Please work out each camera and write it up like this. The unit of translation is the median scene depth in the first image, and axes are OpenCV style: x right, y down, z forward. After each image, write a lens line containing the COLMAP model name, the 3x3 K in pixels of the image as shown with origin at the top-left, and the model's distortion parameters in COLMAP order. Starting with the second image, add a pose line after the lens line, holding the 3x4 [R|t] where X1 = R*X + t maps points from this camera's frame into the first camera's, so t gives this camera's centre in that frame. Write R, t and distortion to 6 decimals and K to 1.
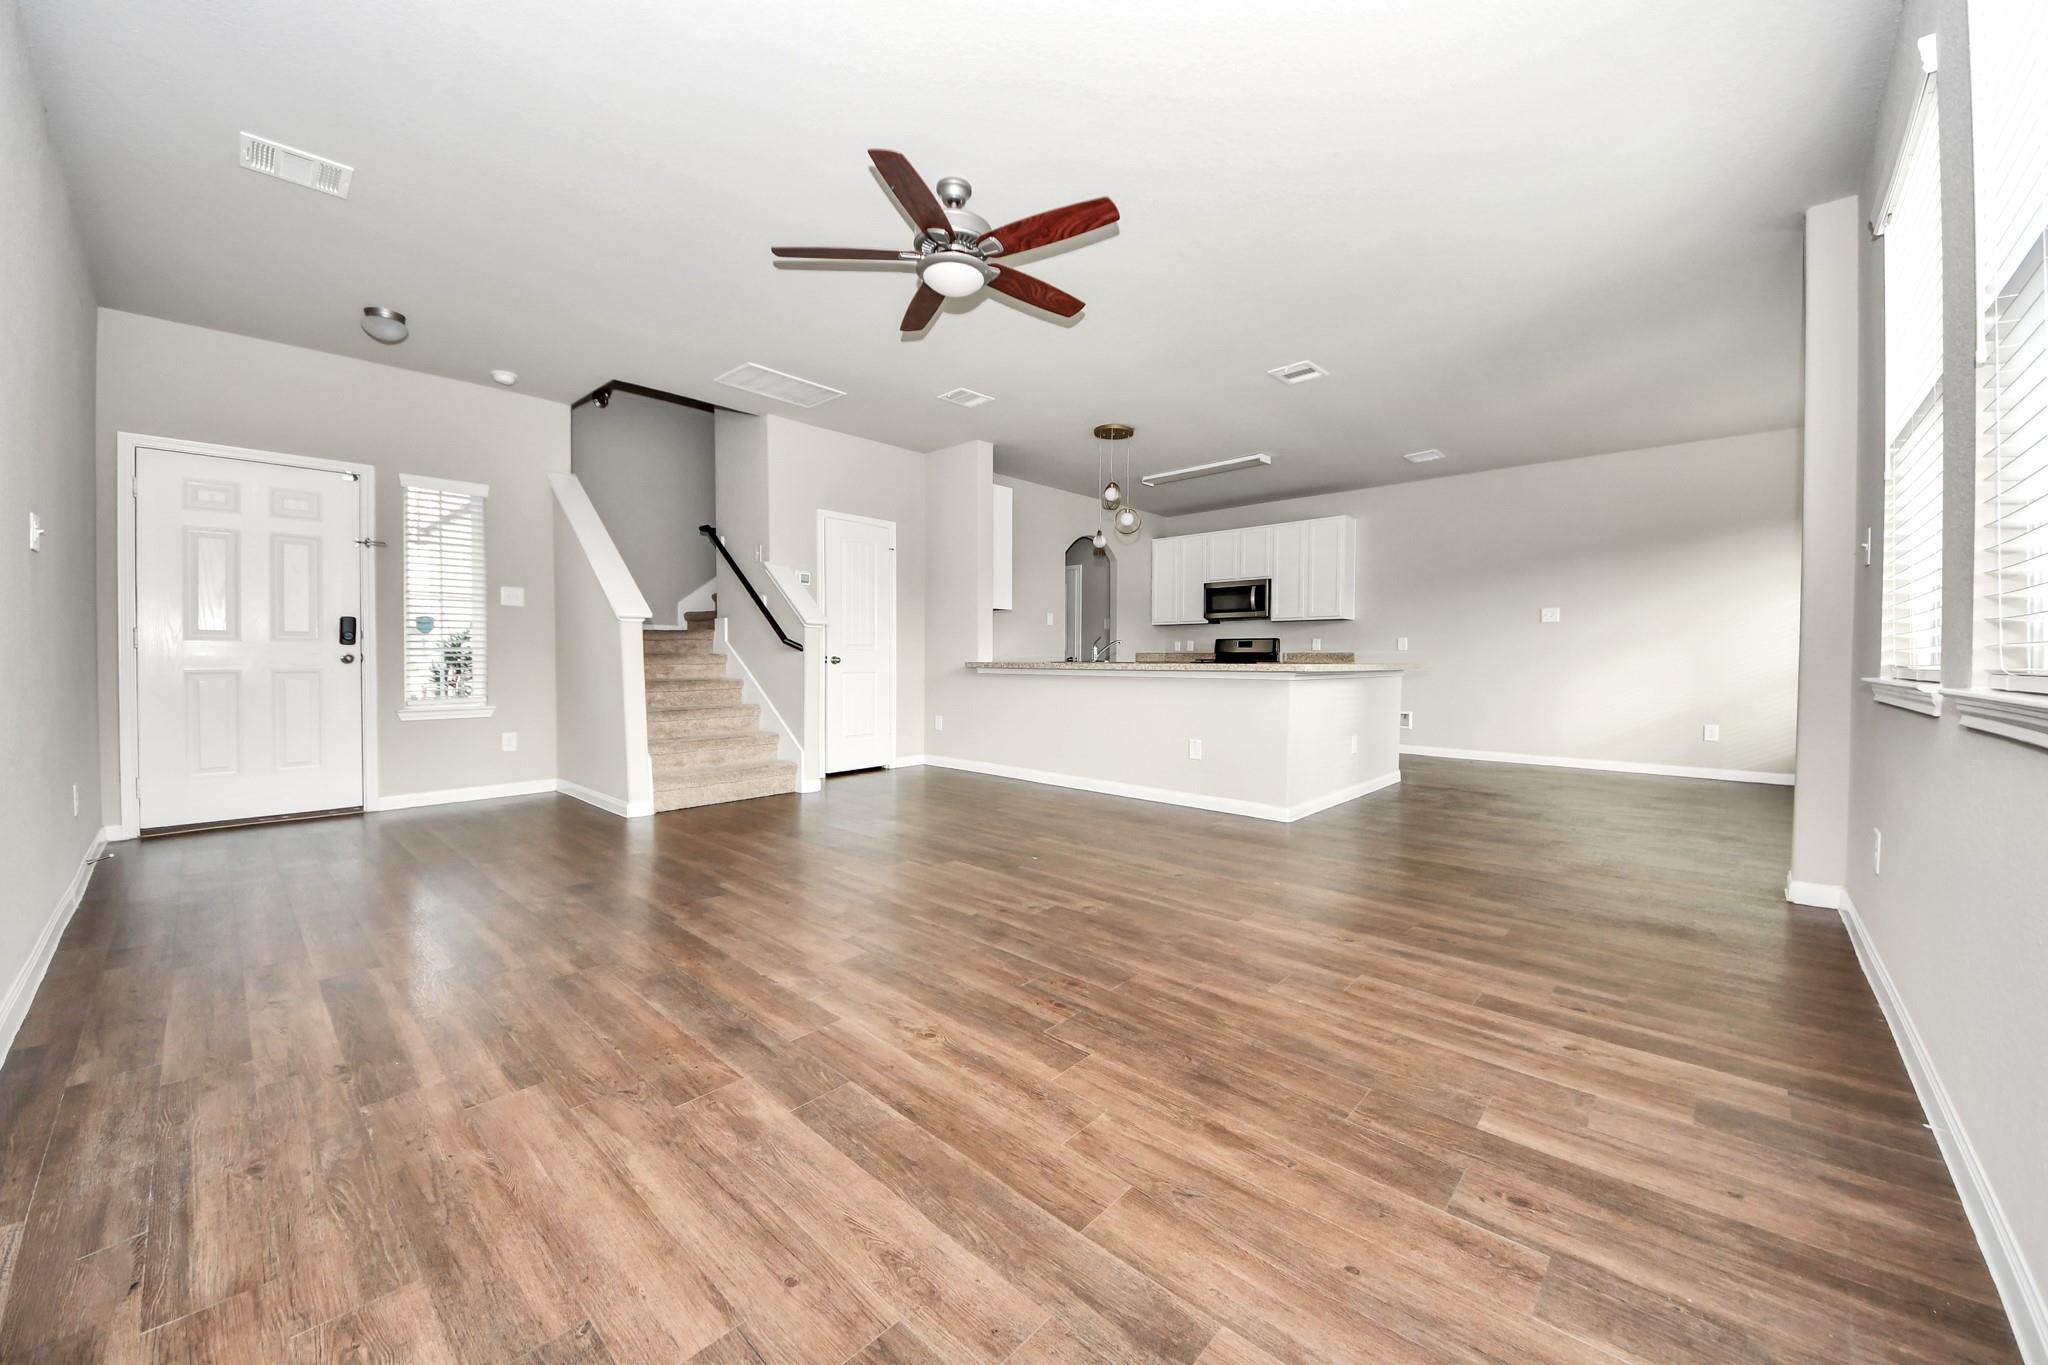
lens RADIAL K [[740.0, 0, 1040.4], [0, 740.0, 656.3], [0, 0, 1]] dist [0.014320, -0.006930]
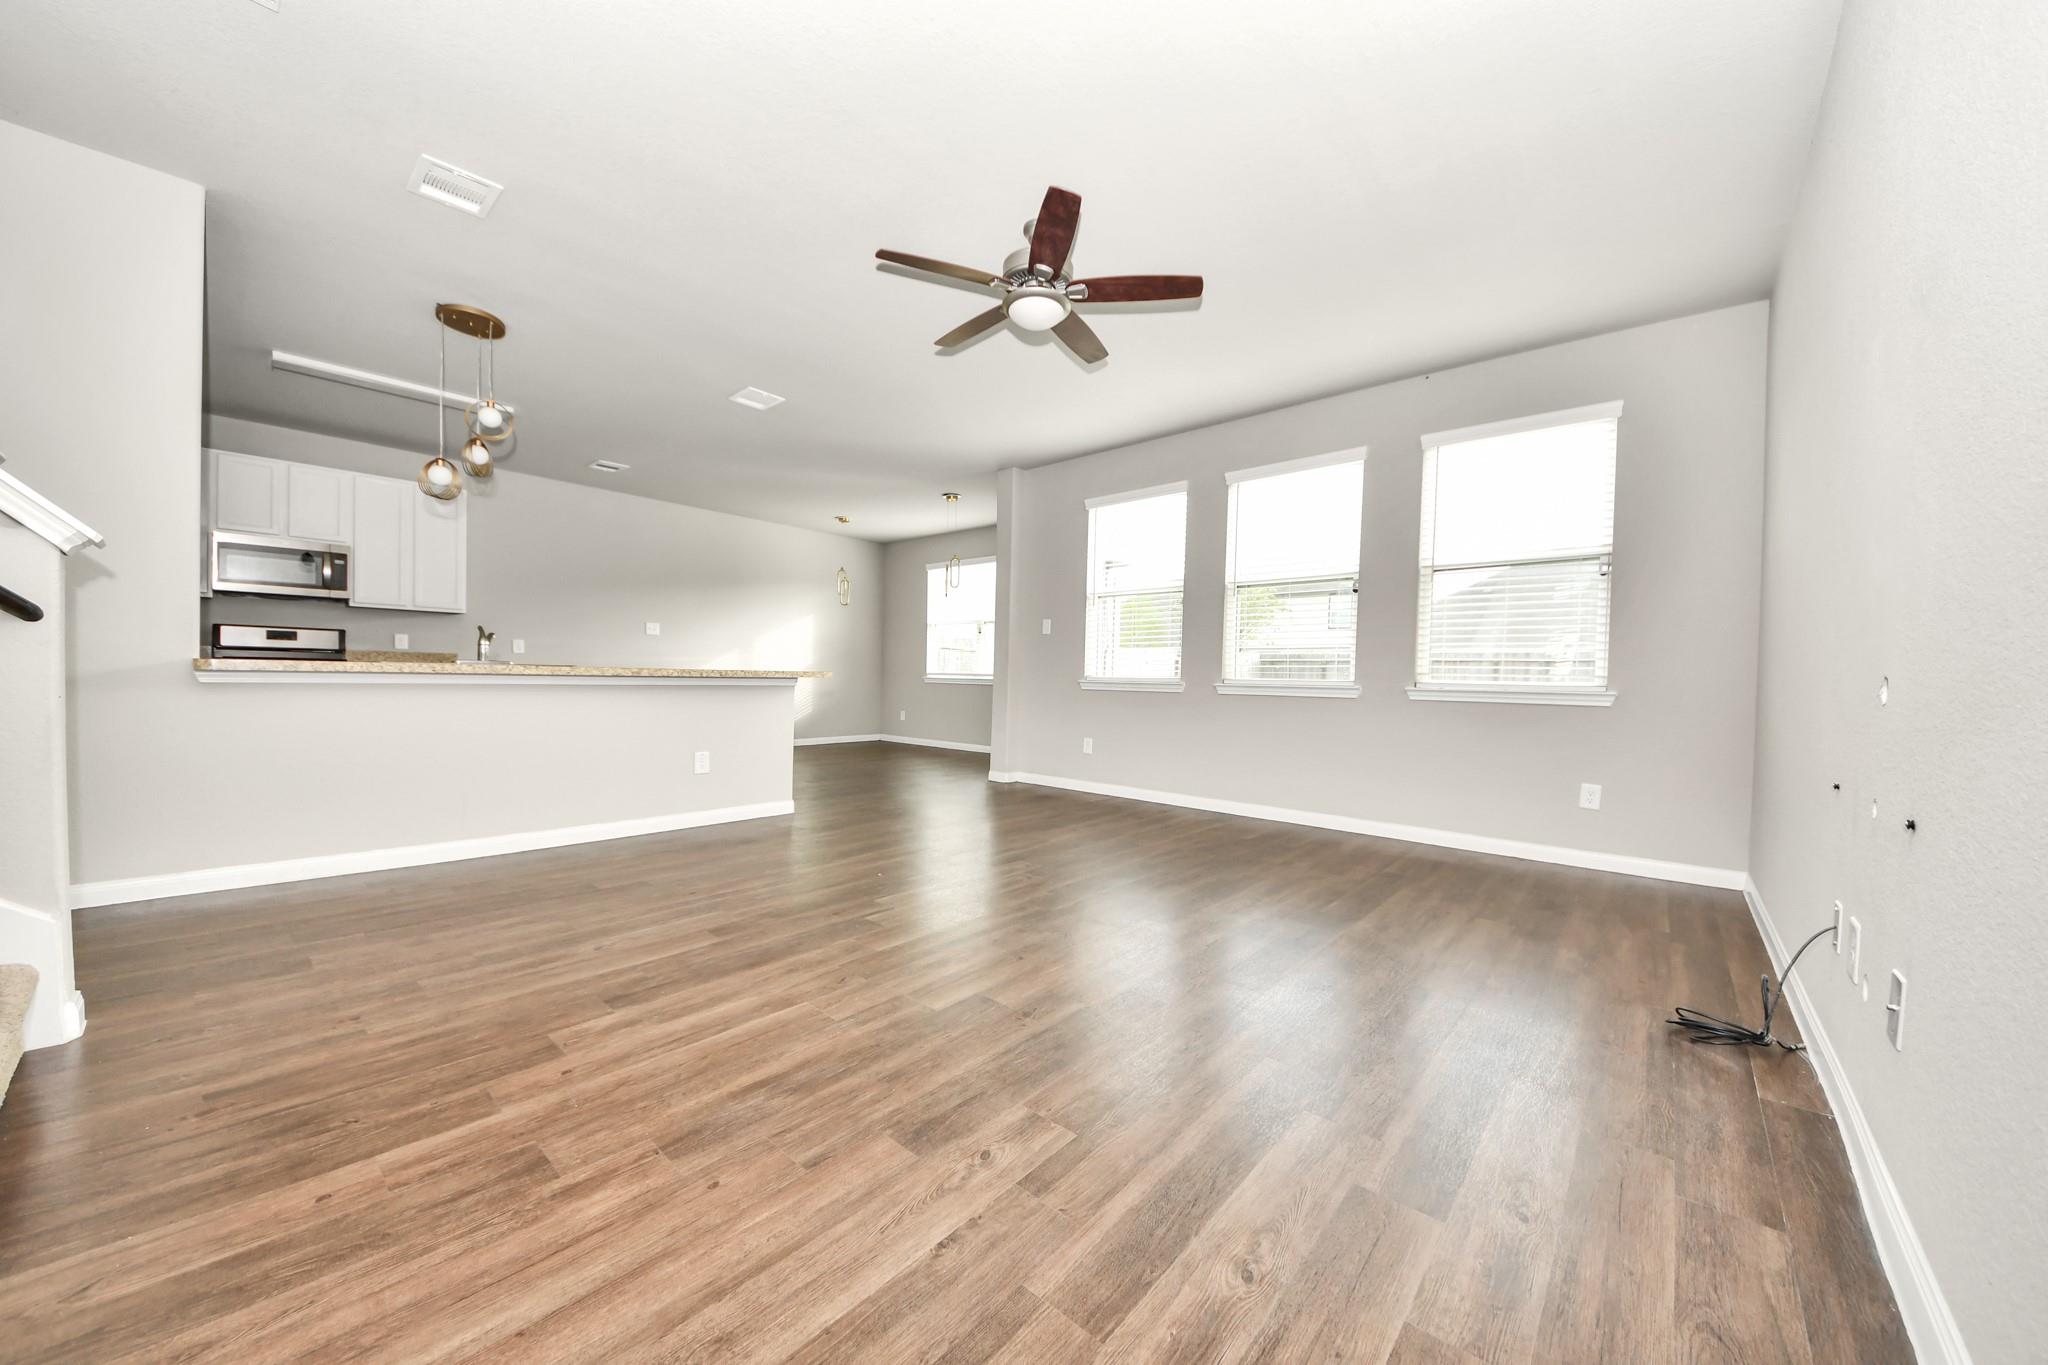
lens RADIAL K [[740.0, 0, 1019.5], [0, 740.0, 697.0], [0, 0, 1]] dist [0.014320, -0.006930]
pose [[-0.005851, -0.023782, 0.999700, -0.698053], [-0.025106, 0.999406, 0.023628, 0.011752], [-0.999668, -0.024960, -0.006445, 0.611142]]
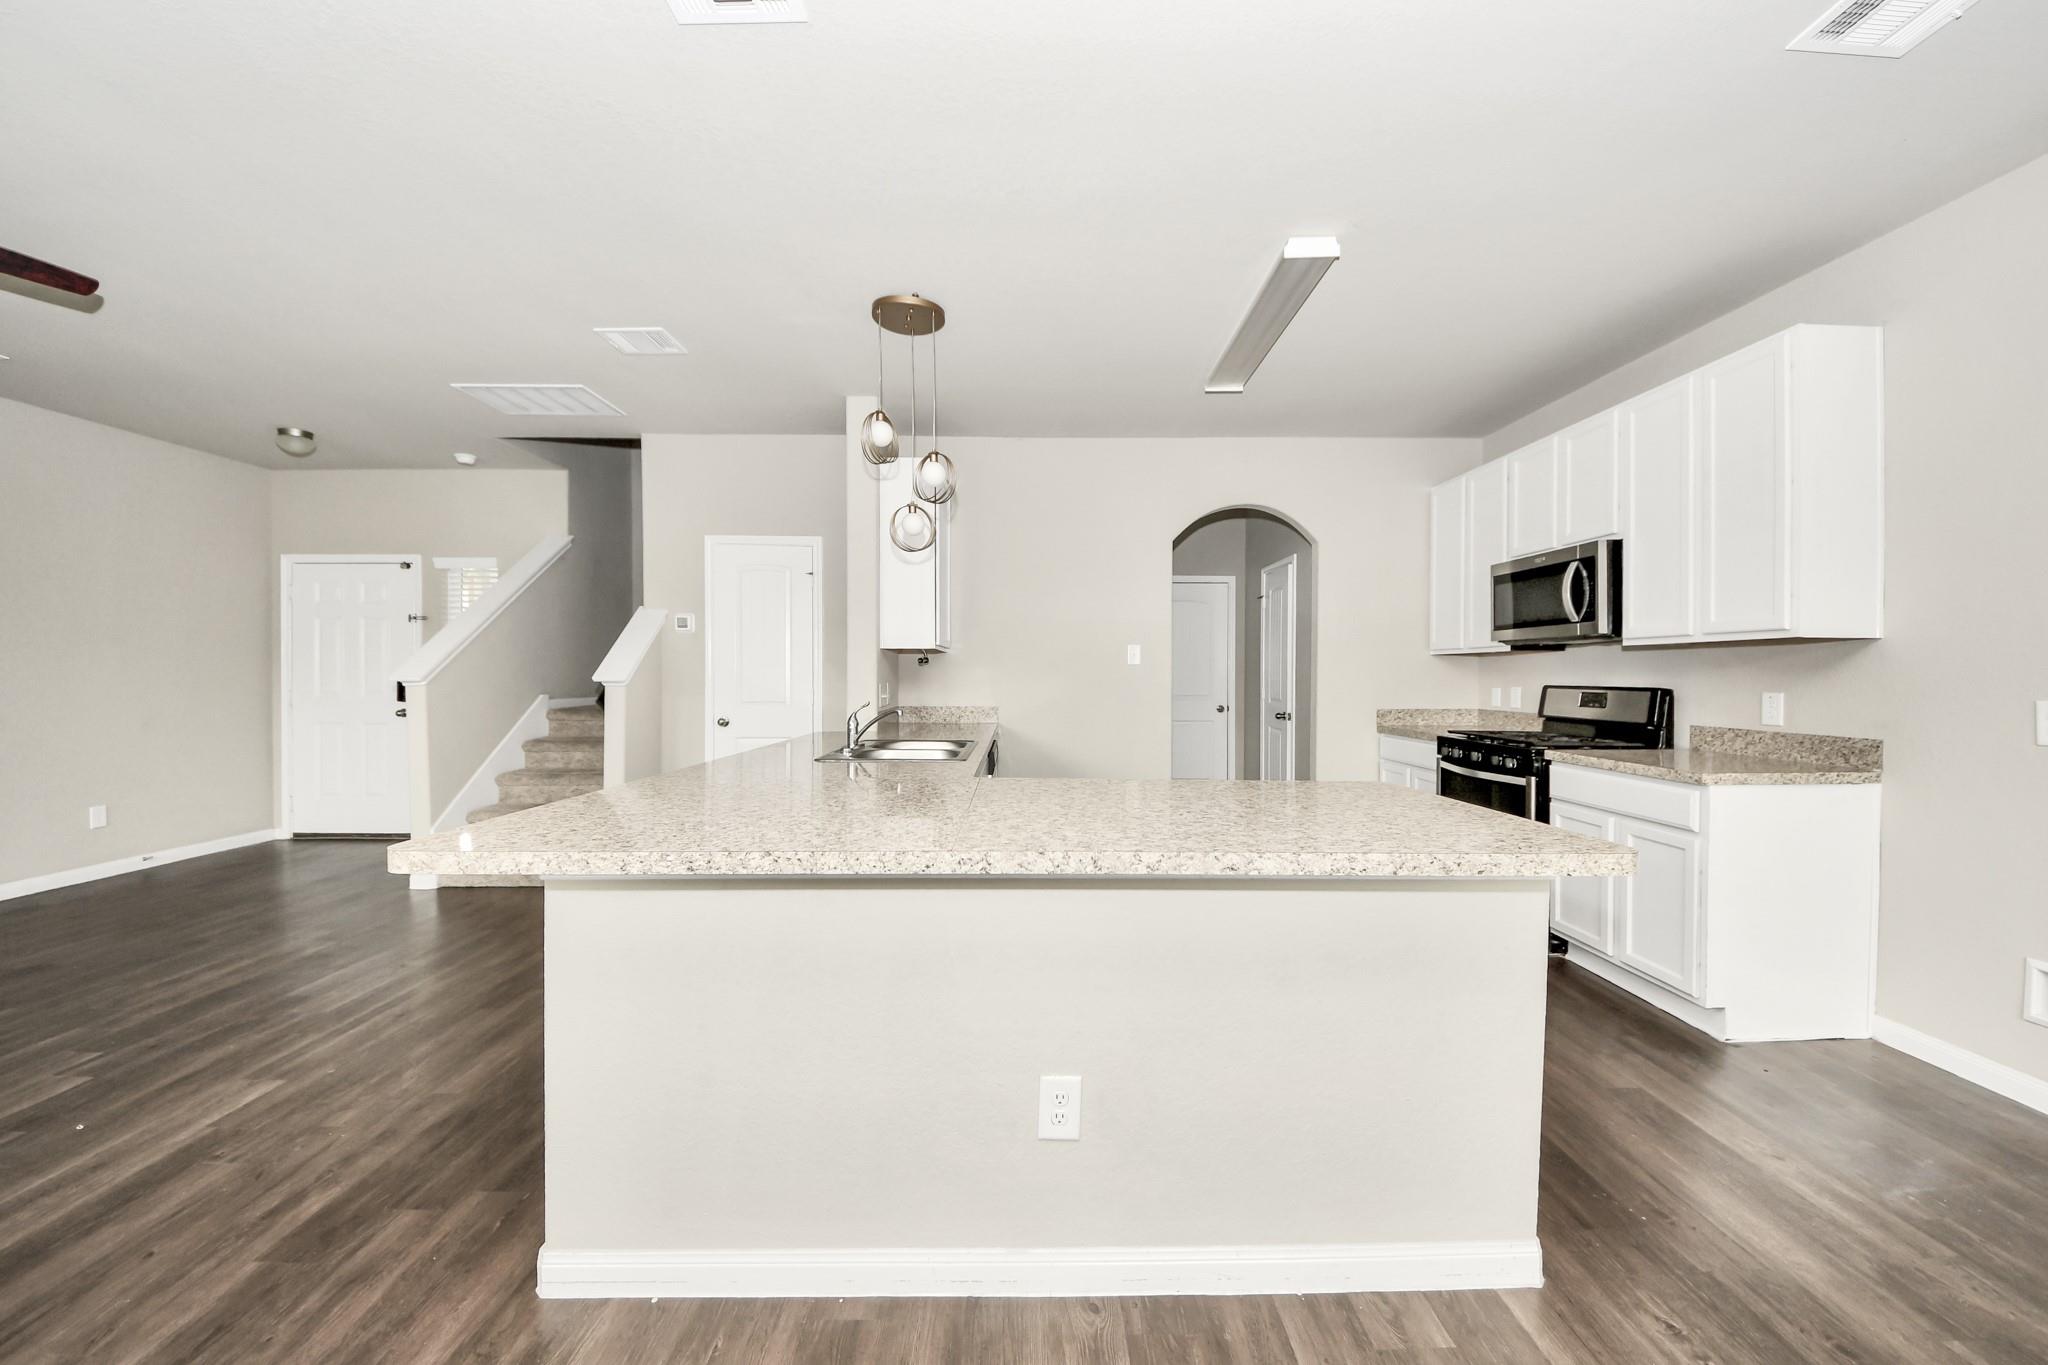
lens RADIAL K [[740.0, 0, 1038.4], [0, 740.0, 687.7], [0, 0, 1]] dist [0.014320, -0.006930]
pose [[0.684283, 0.011106, -0.729132, 0.660299], [0.000812, 0.999872, 0.015992, -0.053987], [0.729216, -0.011535, 0.684186, 0.844352]]
